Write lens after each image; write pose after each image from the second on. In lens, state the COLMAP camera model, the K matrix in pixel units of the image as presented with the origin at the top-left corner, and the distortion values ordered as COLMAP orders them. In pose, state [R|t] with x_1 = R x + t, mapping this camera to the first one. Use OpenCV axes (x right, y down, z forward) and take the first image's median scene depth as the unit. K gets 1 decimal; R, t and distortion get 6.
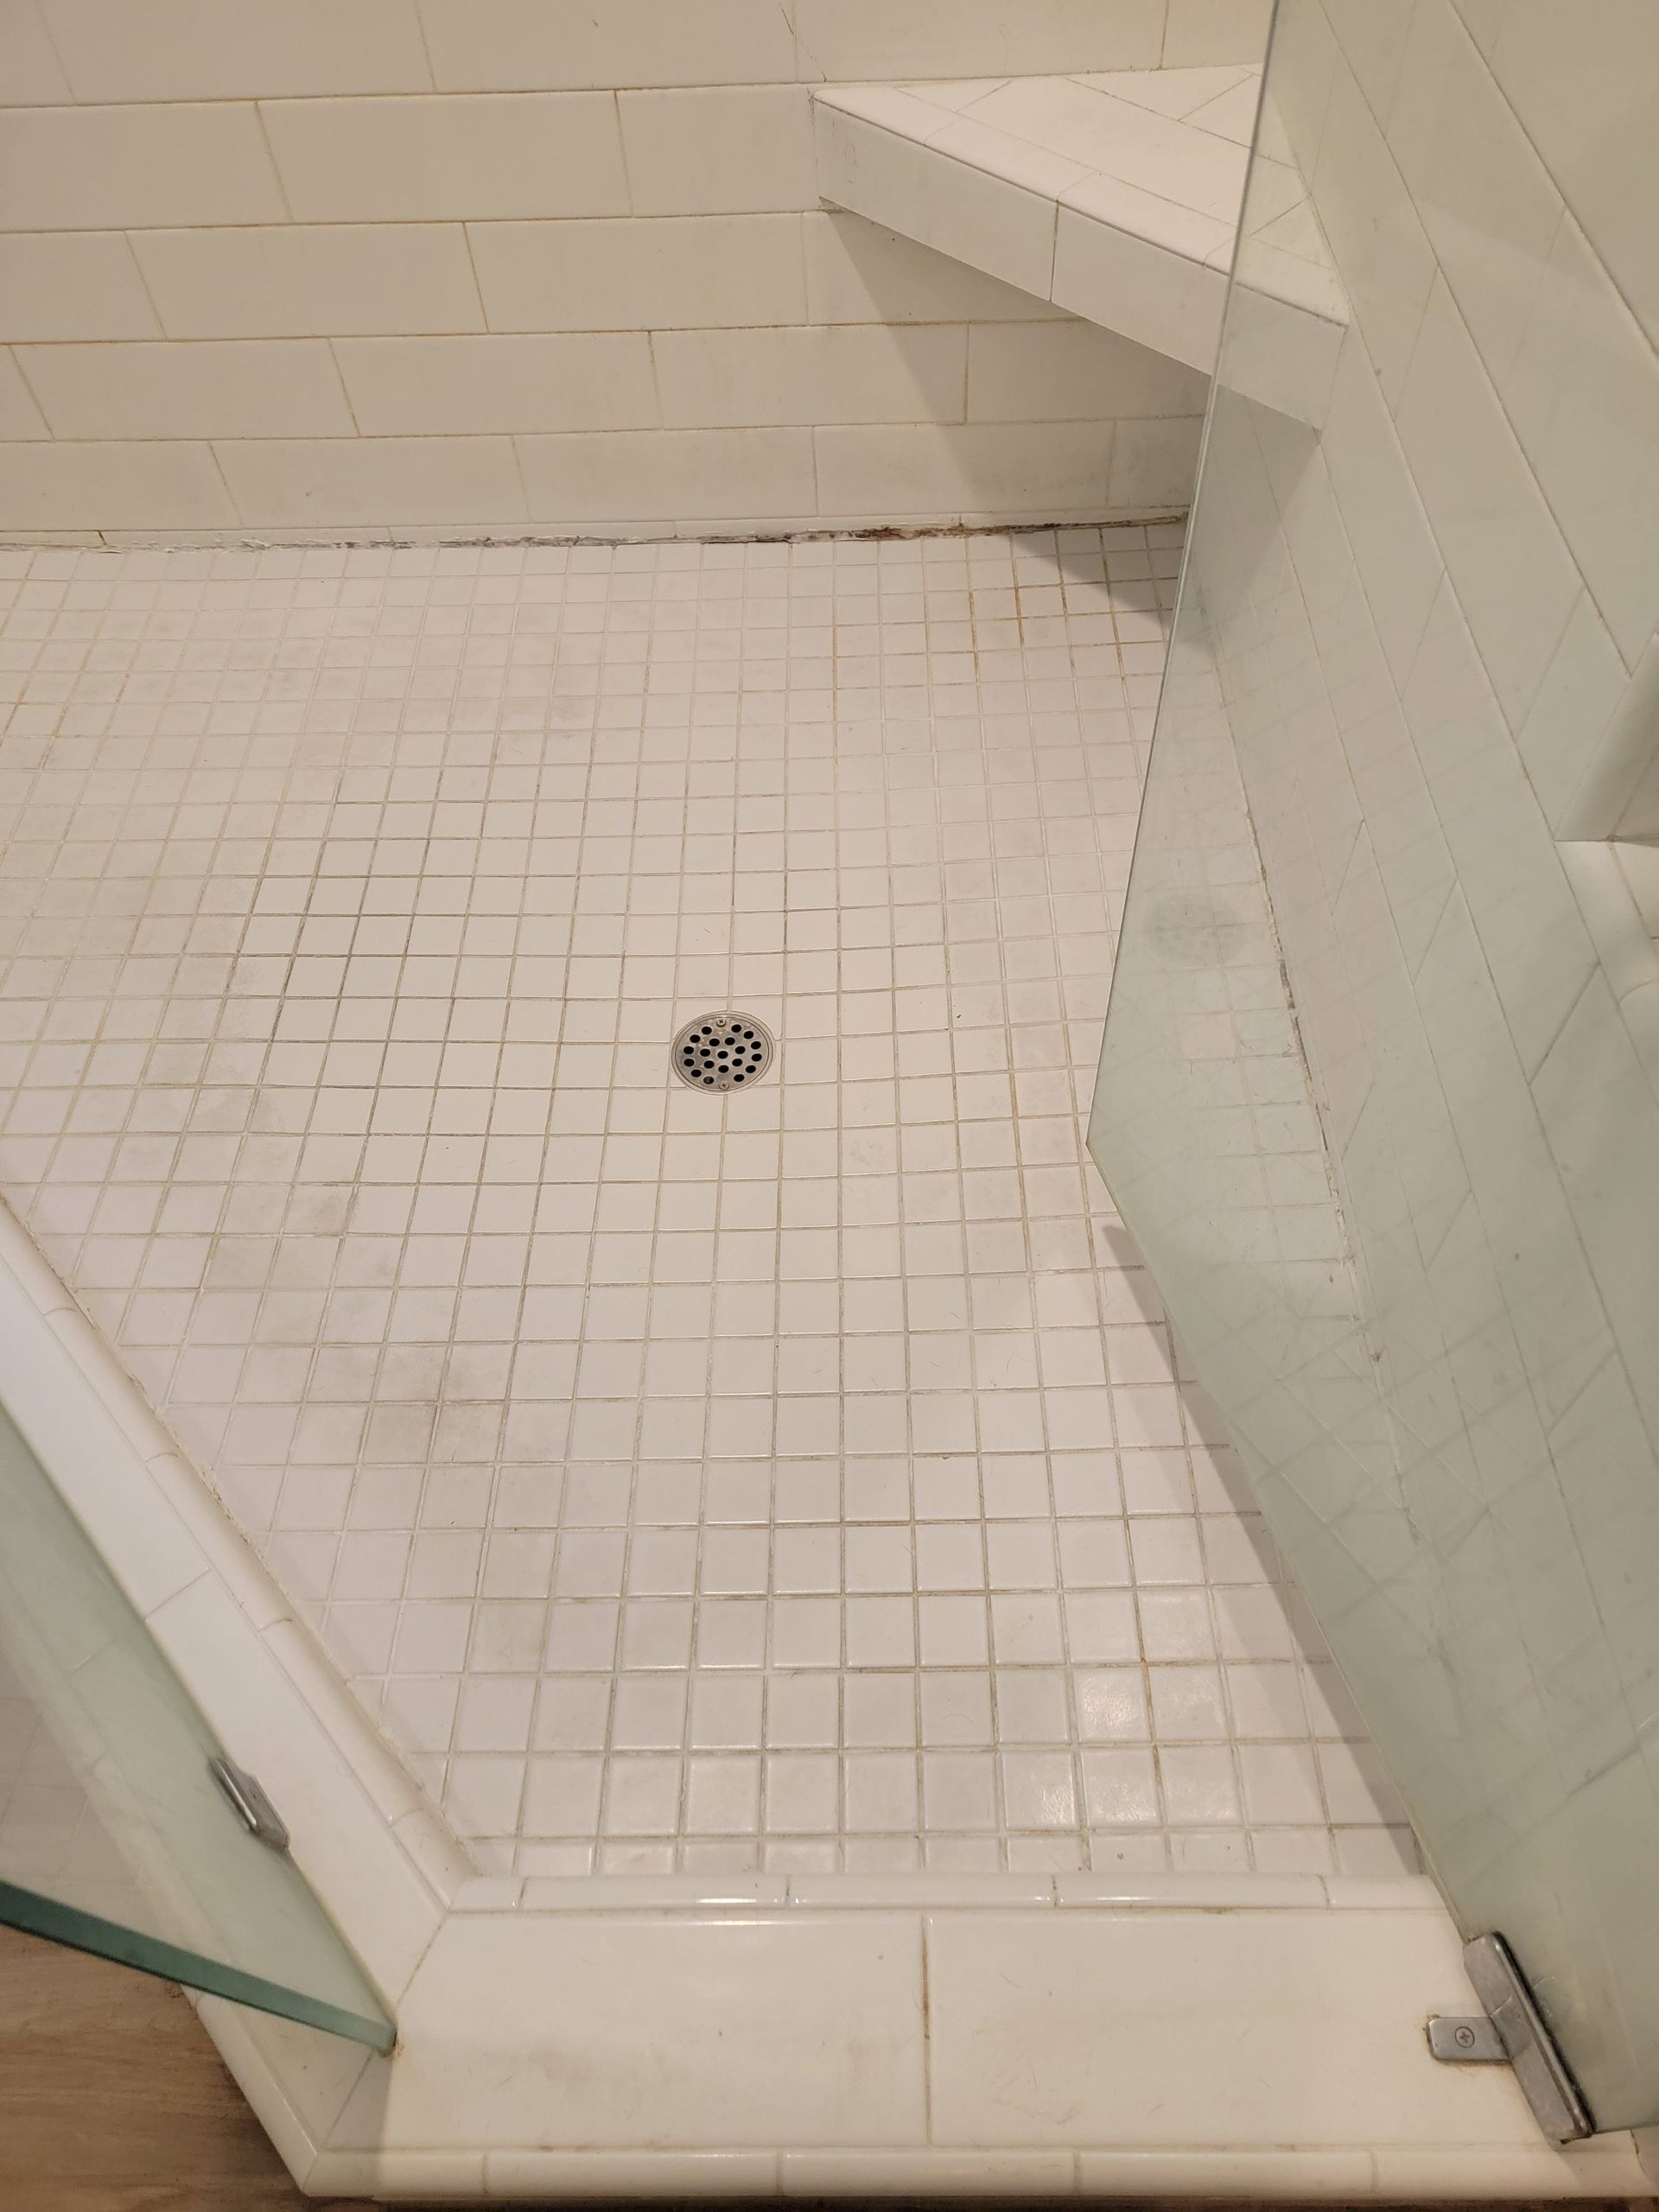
lens RADIAL K [[1540.6, 0, 851.7], [0, 1540.6, 1096.7], [0, 0, 1]] dist [0.070658, -0.058647]
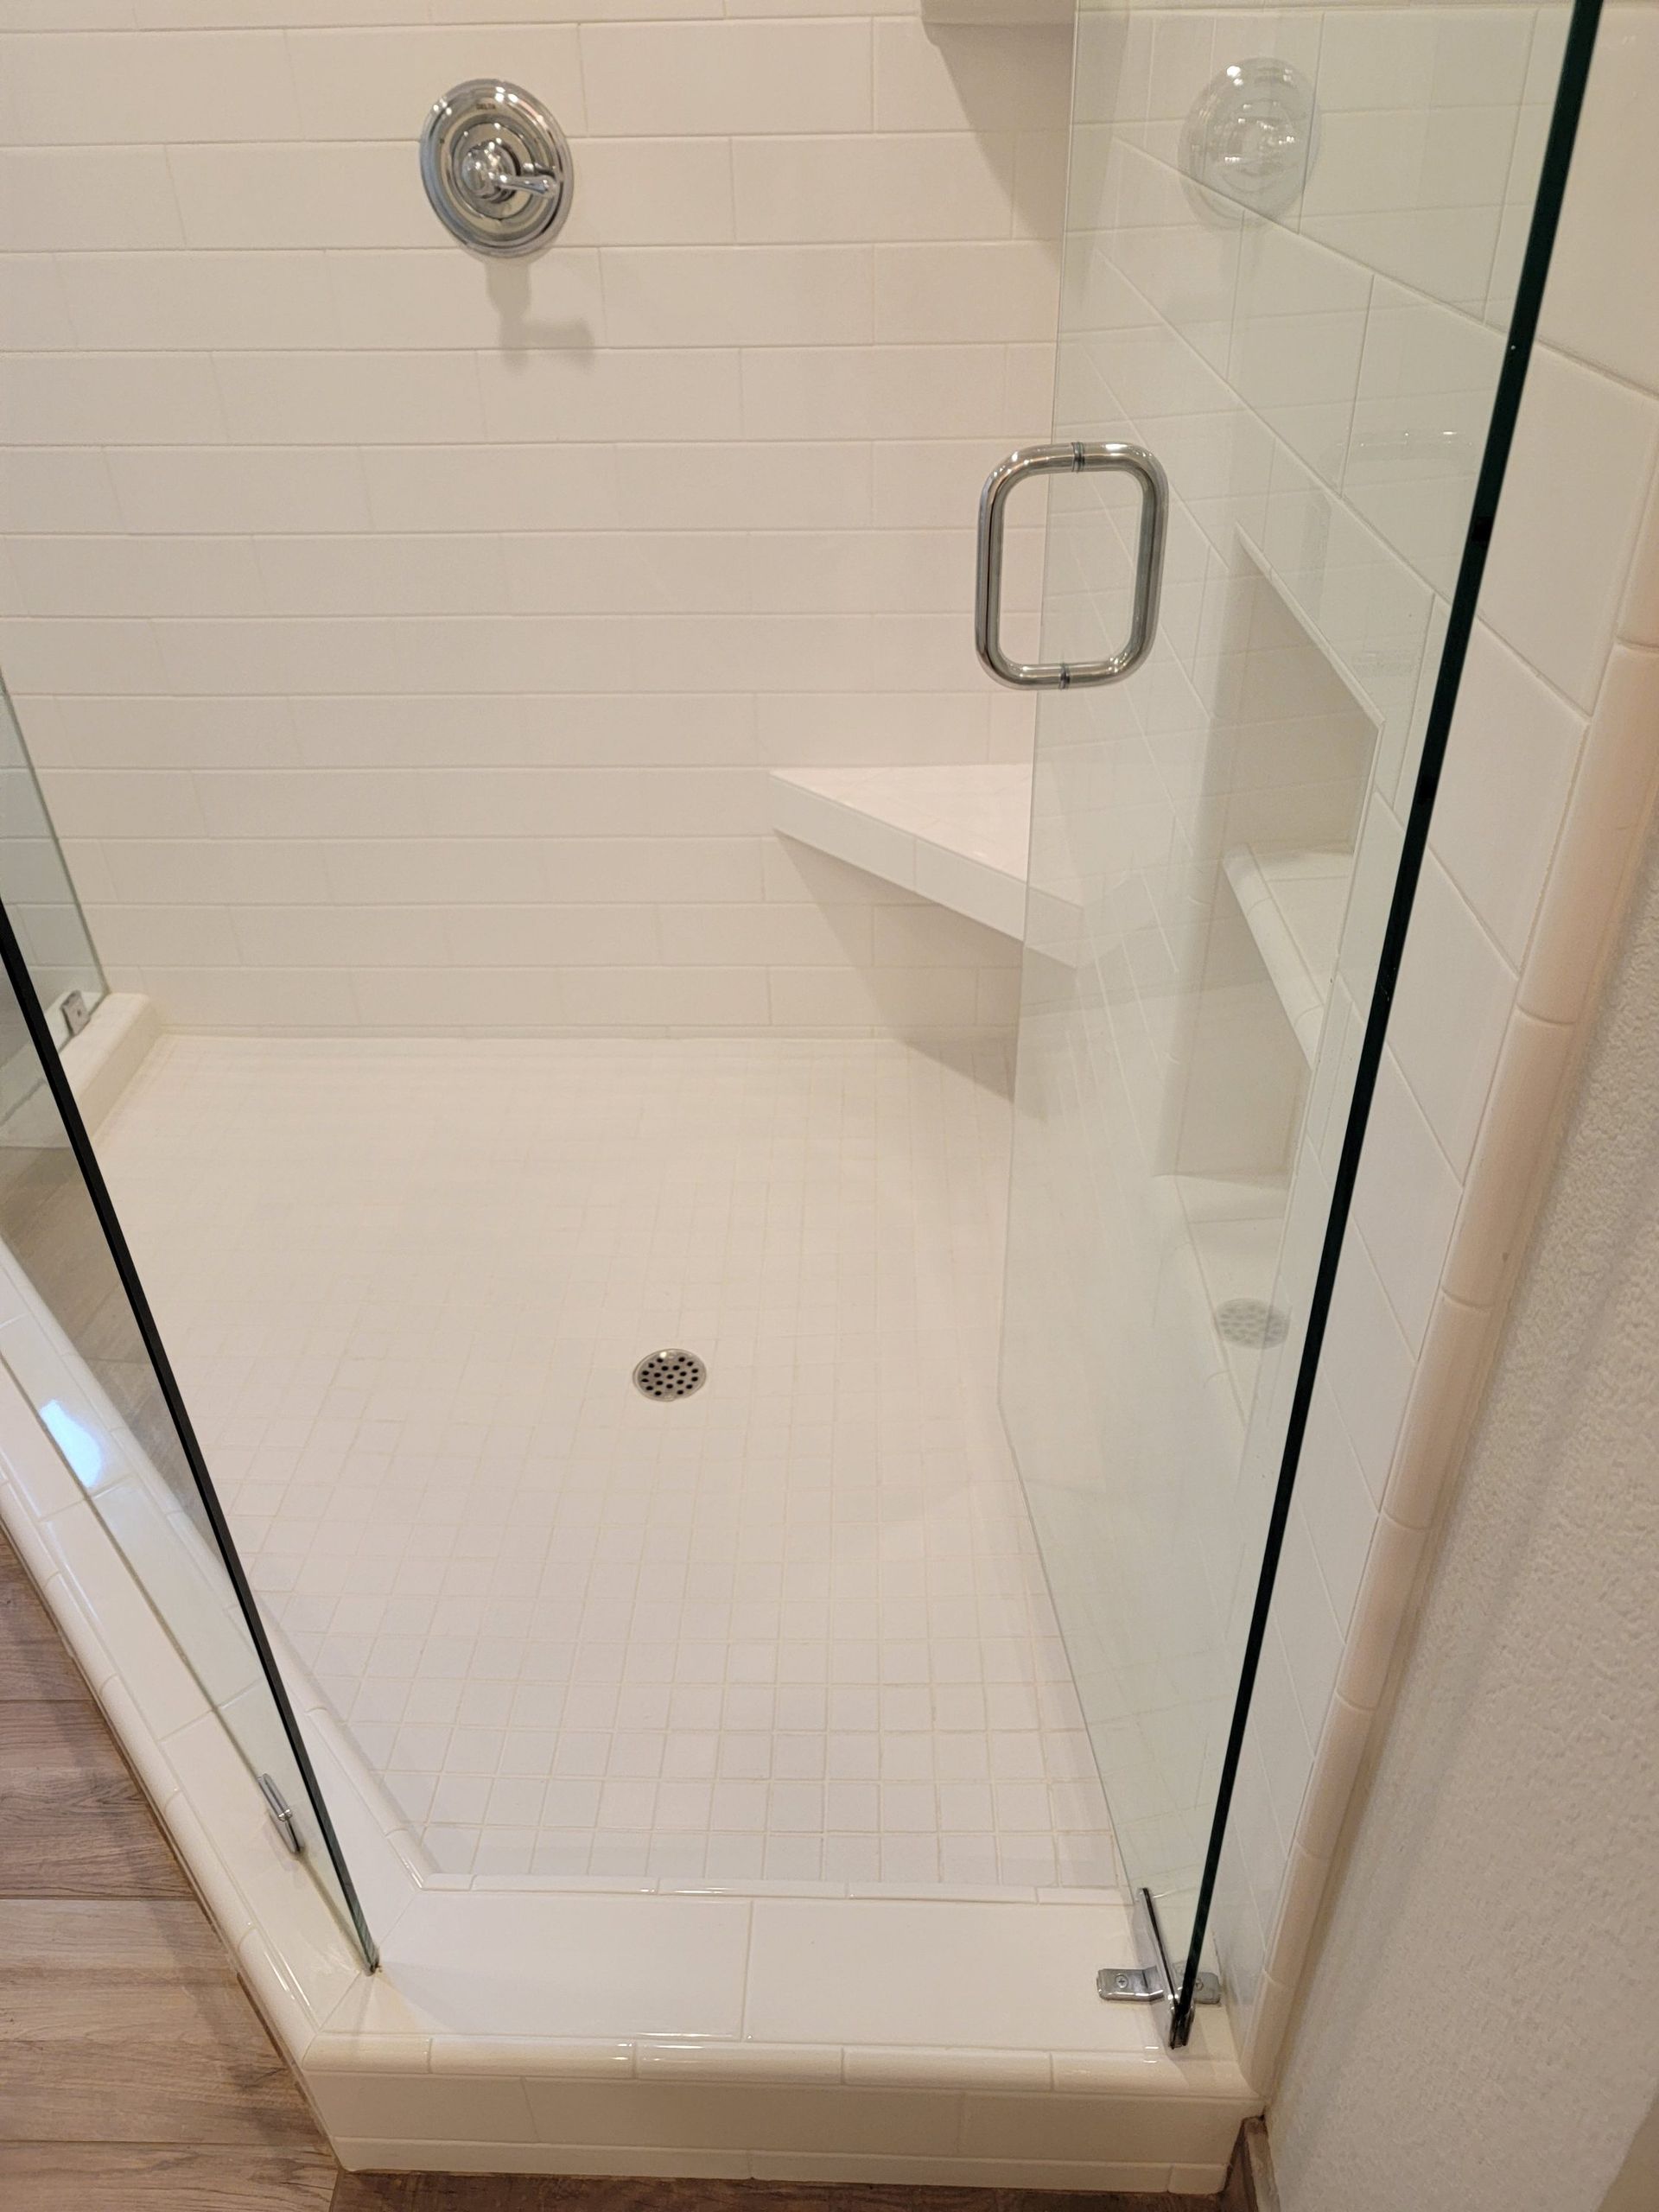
lens RADIAL K [[1540.6, 0, 809.9], [0, 1540.6, 1114.5], [0, 0, 1]] dist [0.070658, -0.058647]
pose [[0.999073, 0.027138, -0.033408, 0.081584], [-0.036617, 0.943845, -0.328353, 0.203829], [0.022621, 0.329272, 0.943964, -0.374063]]
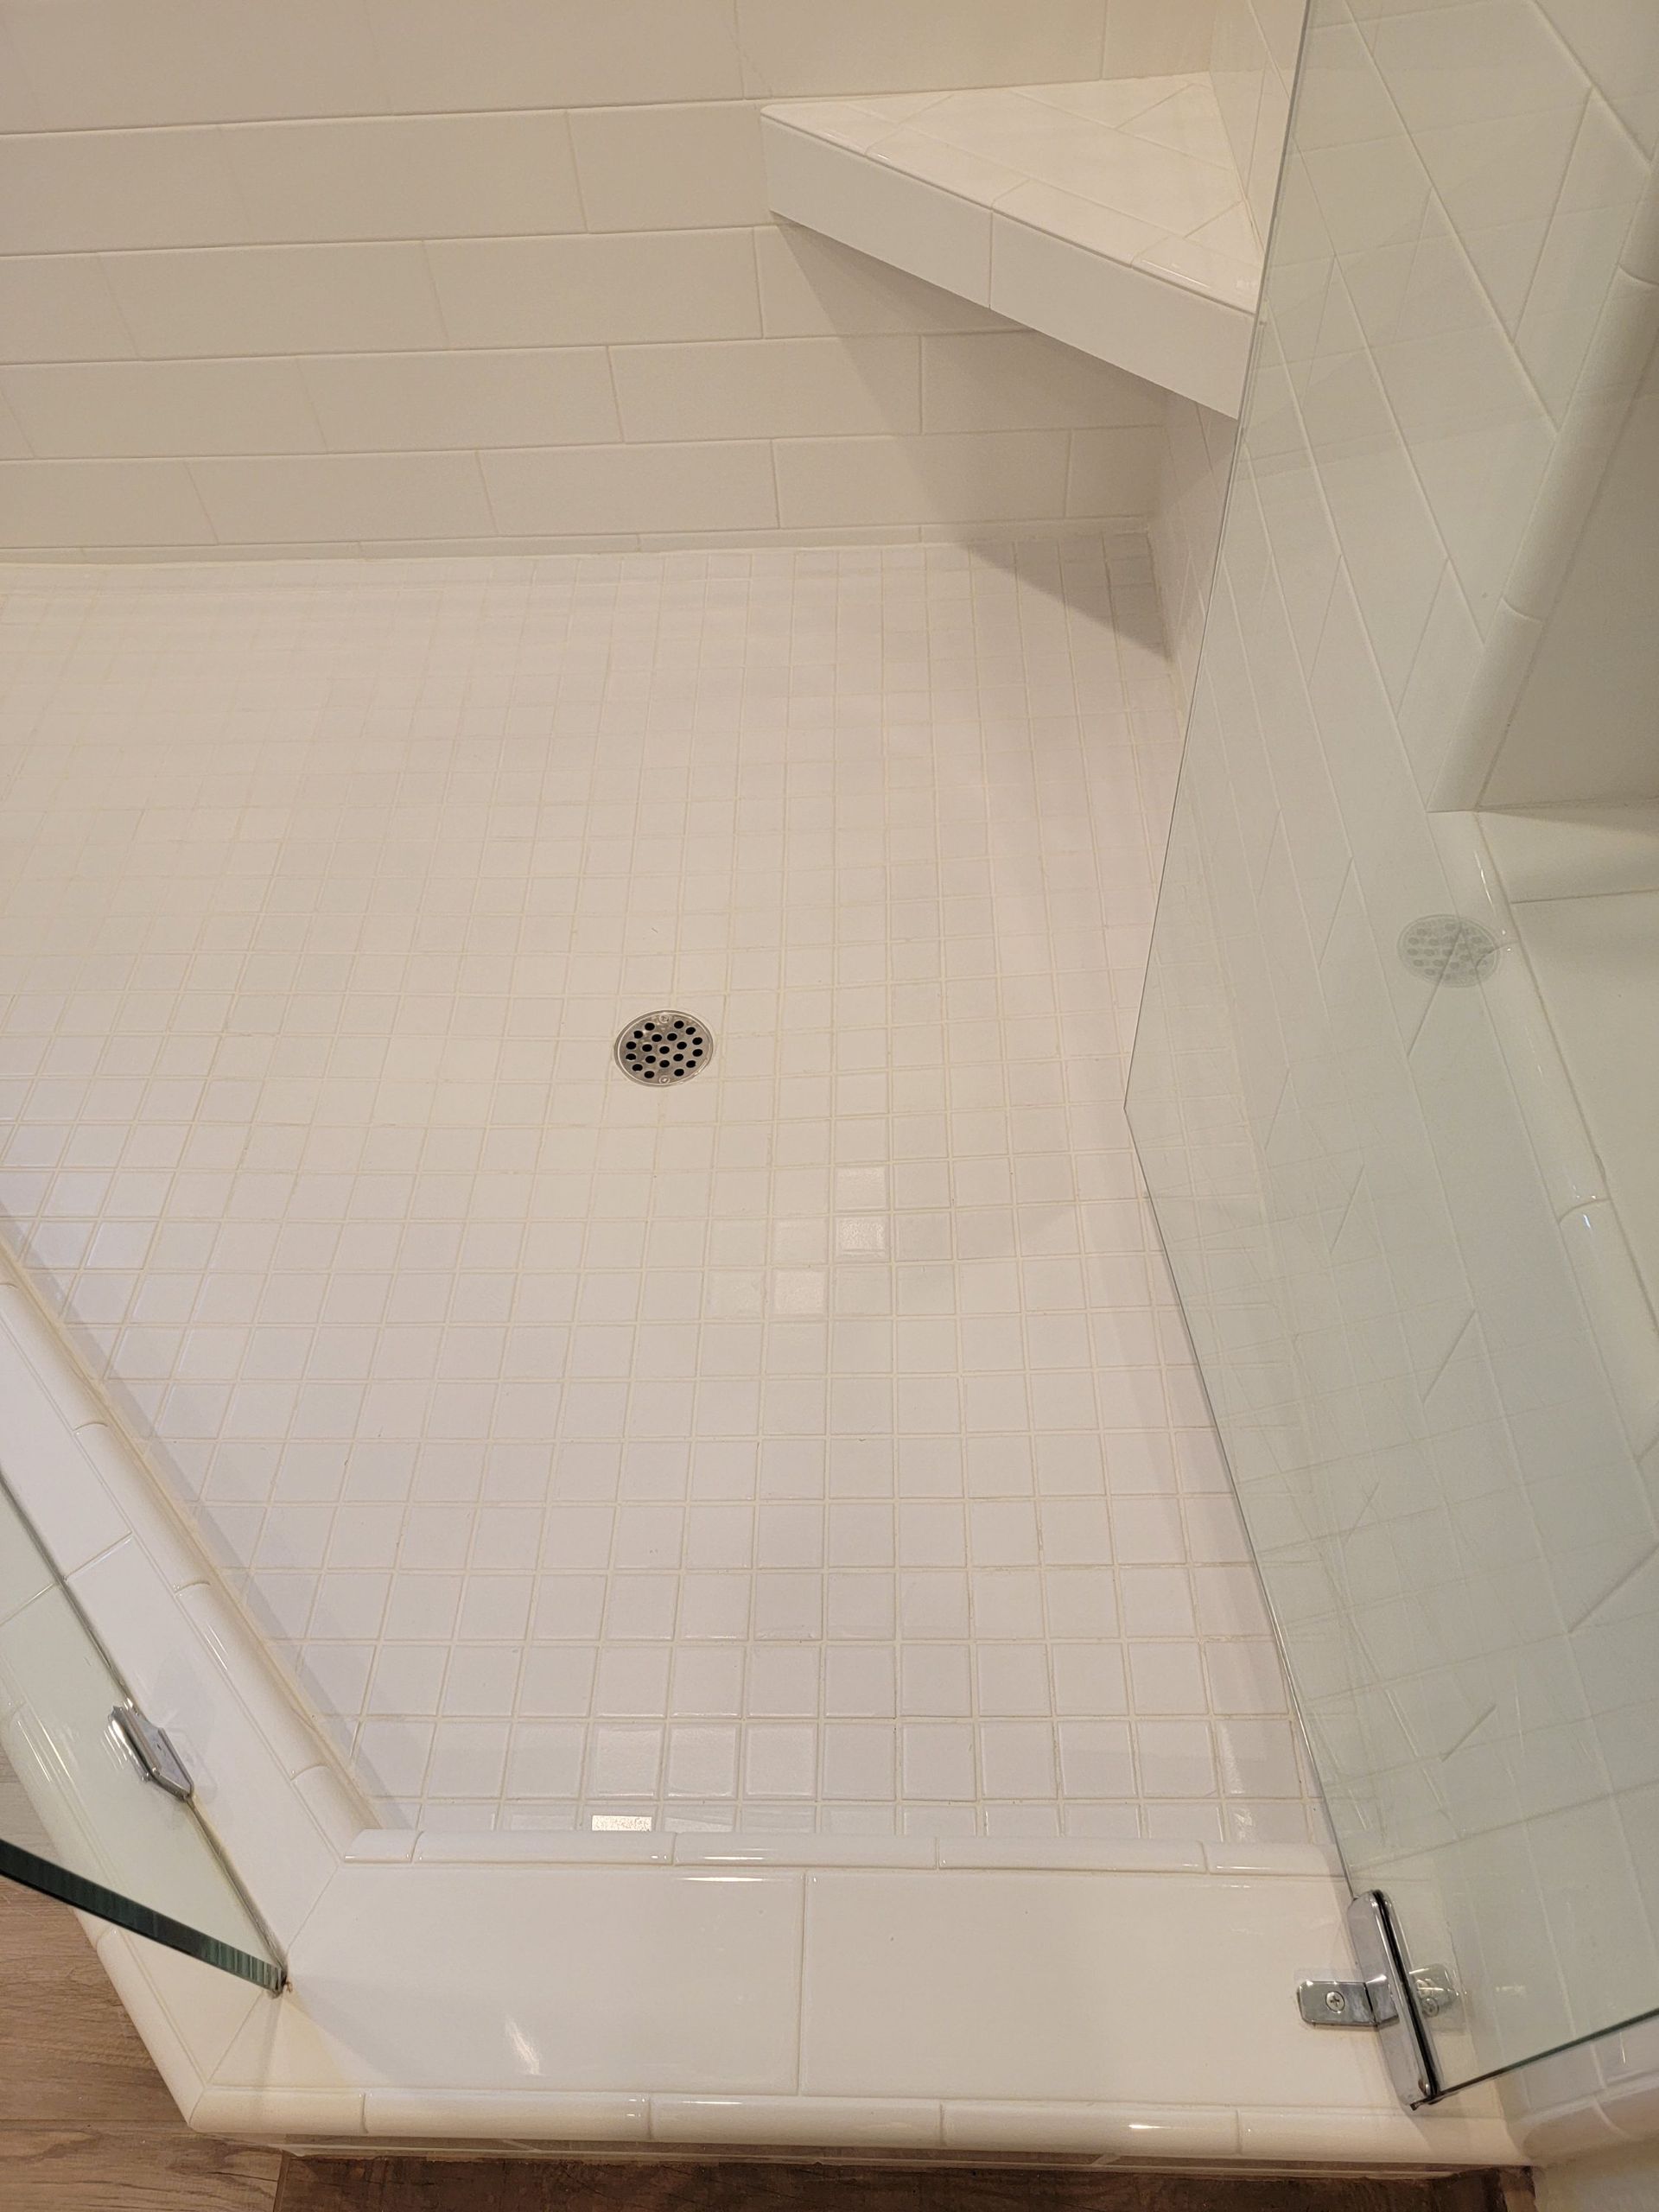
lens RADIAL K [[1540.6, 0, 830.7], [0, 1540.6, 1117.7], [0, 0, 1]] dist [0.070658, -0.058647]
pose [[0.999563, 0.006361, -0.028872, 0.057094], [-0.006710, 0.999905, -0.012033, 0.029634], [0.028792, 0.012221, 0.999511, -0.012274]]
